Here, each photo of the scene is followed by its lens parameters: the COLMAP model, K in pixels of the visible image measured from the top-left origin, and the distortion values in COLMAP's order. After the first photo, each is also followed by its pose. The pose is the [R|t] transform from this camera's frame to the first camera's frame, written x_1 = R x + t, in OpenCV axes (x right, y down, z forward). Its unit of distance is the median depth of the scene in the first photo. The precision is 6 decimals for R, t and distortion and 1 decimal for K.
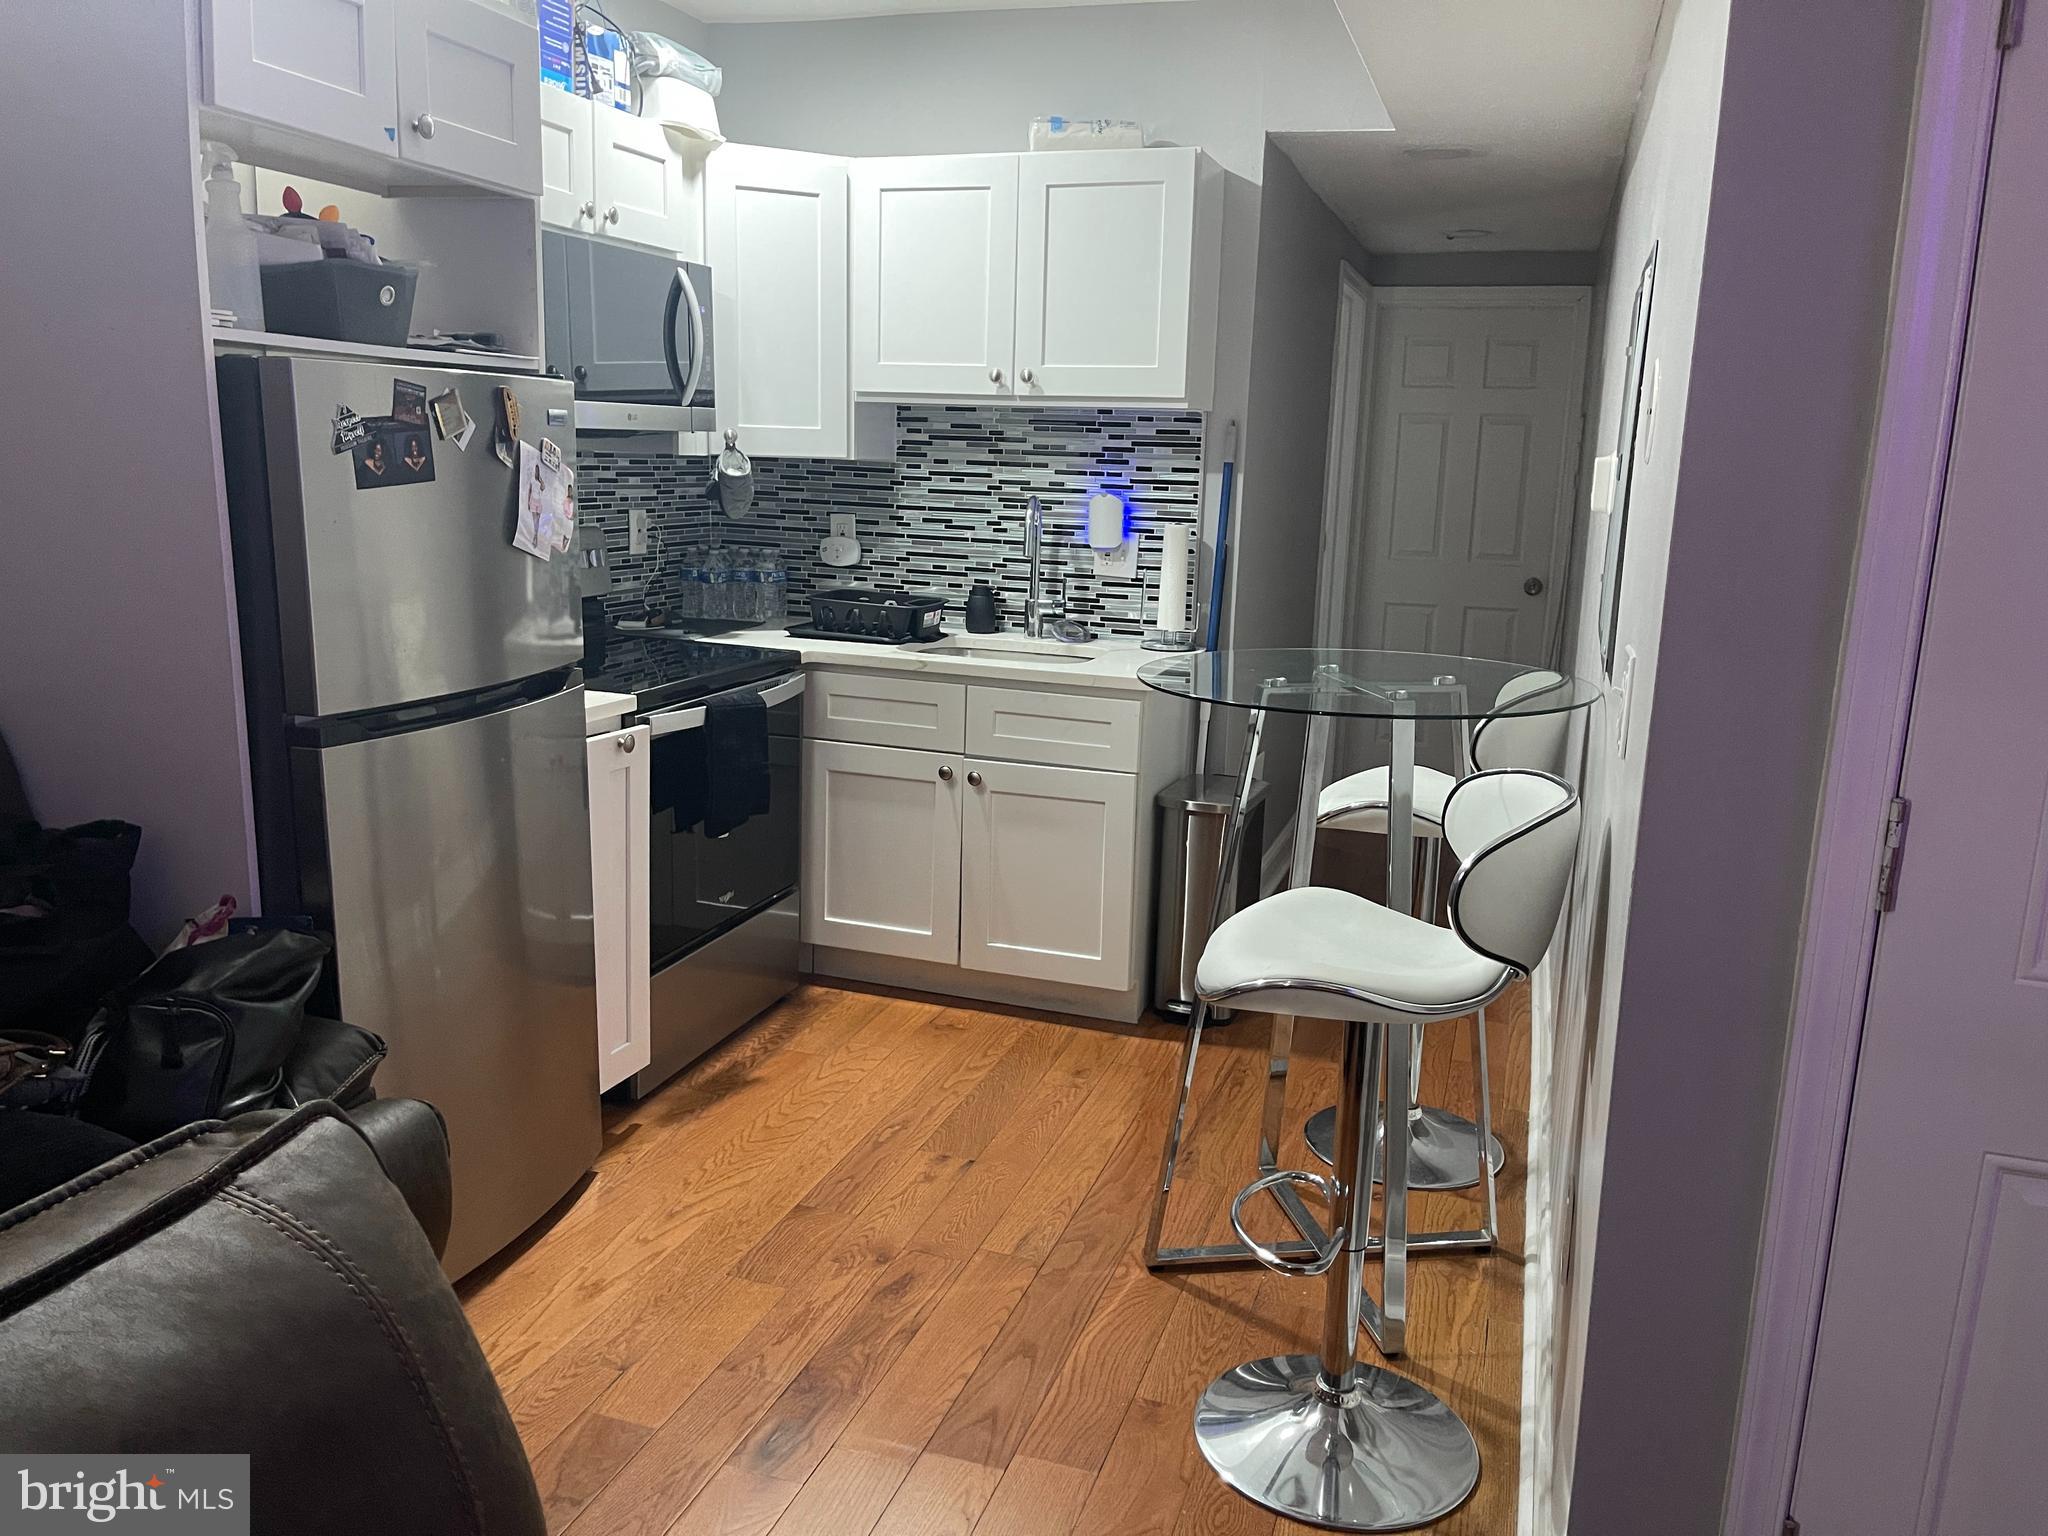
lens RADIAL K [[1542.4, 0, 1033.5], [0, 1542.4, 769.6], [0, 0, 1]] dist [0.065762, -0.078415]
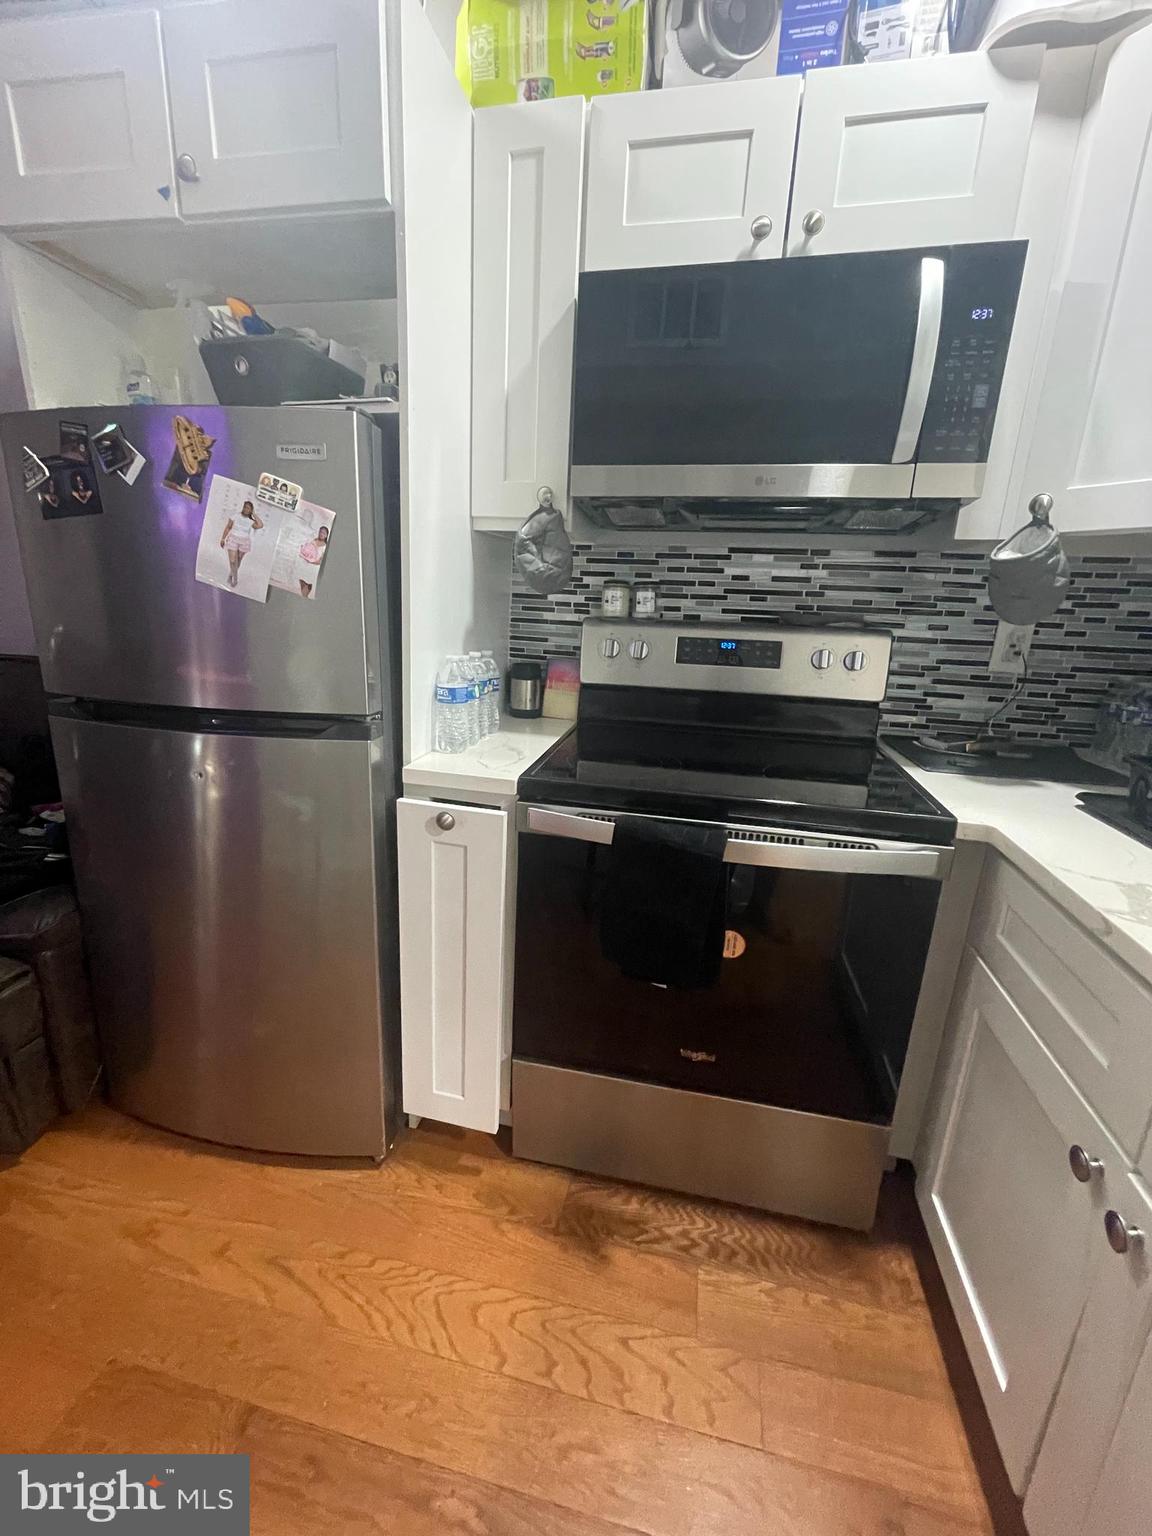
lens RADIAL K [[614.9, 0, 575.7], [0, 614.9, 760.0], [0, 0, 1]] dist [-0.002021, 0.000561]
pose [[0.107906, 0.229201, -0.967379, 0.069765], [-0.238175, 0.950684, 0.198679, -0.103942], [0.965209, 0.208967, 0.157174, 0.727878]]
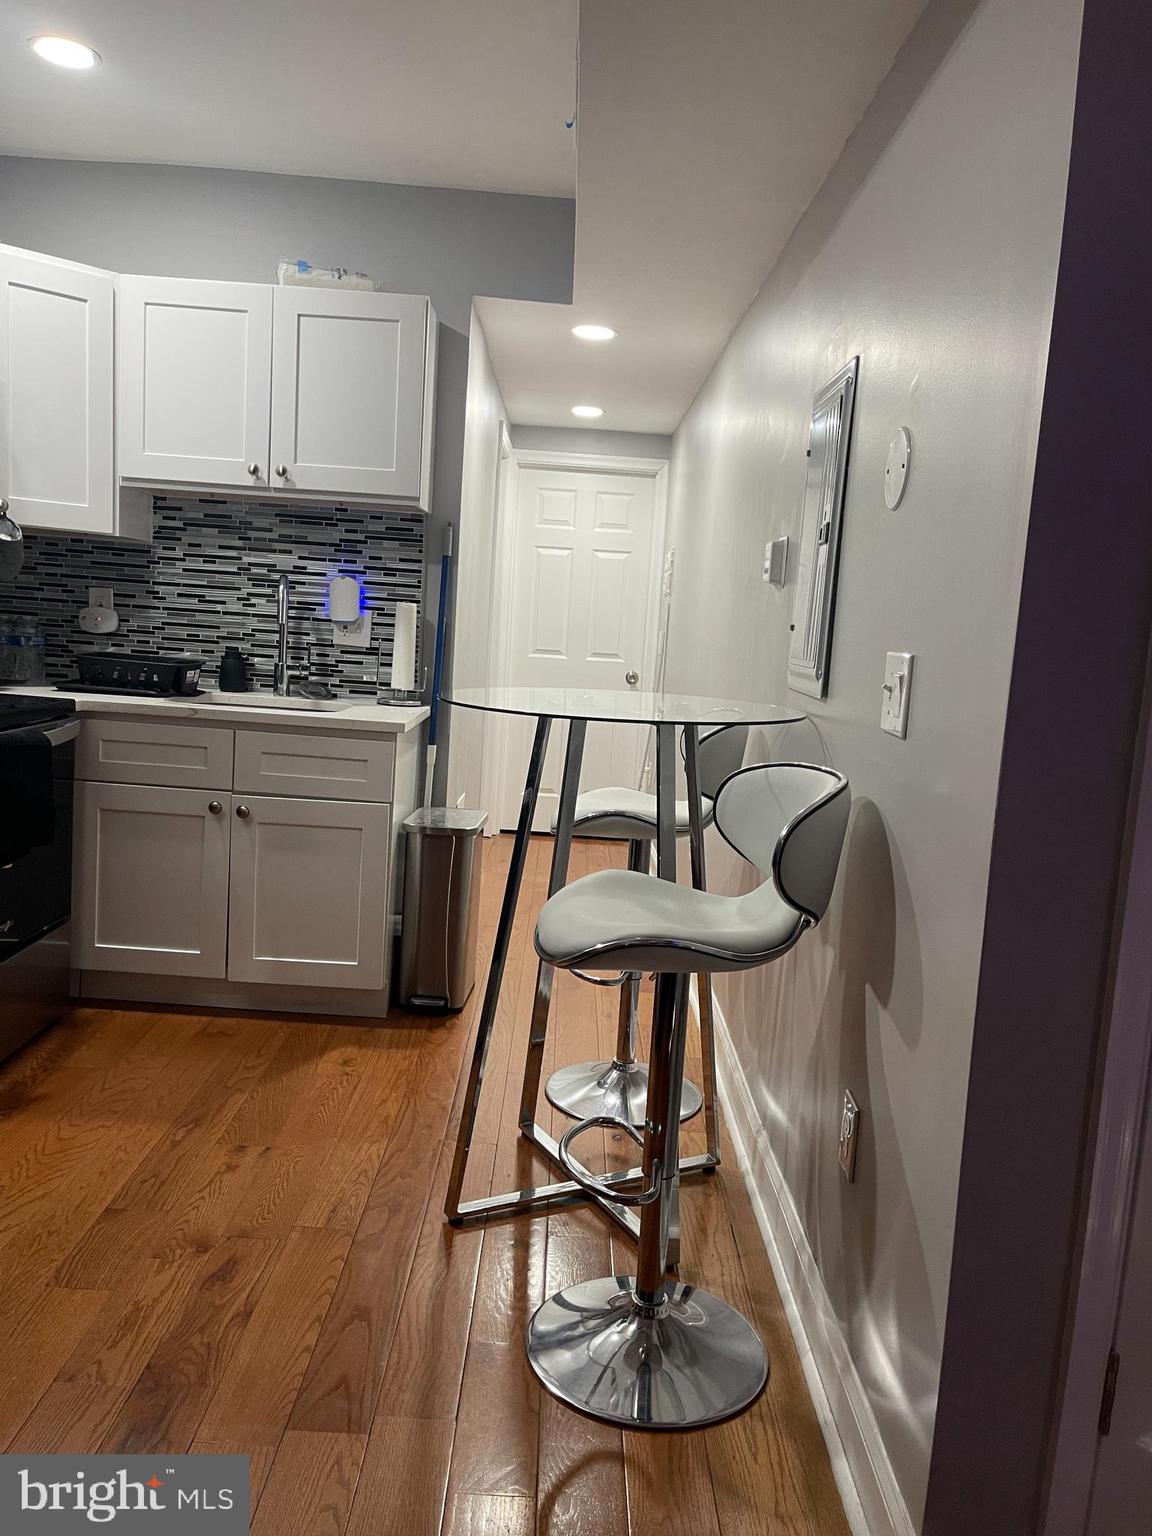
lens RADIAL K [[1156.8, 0, 576.0], [0, 1156.8, 768.0], [0, 0, 1]] dist [0.065762, -0.078415]
pose [[0.949118, -0.010073, 0.314760, -0.067704], [0.029269, 0.997984, -0.056319, 0.026574], [-0.313558, 0.062666, 0.947499, 0.093976]]
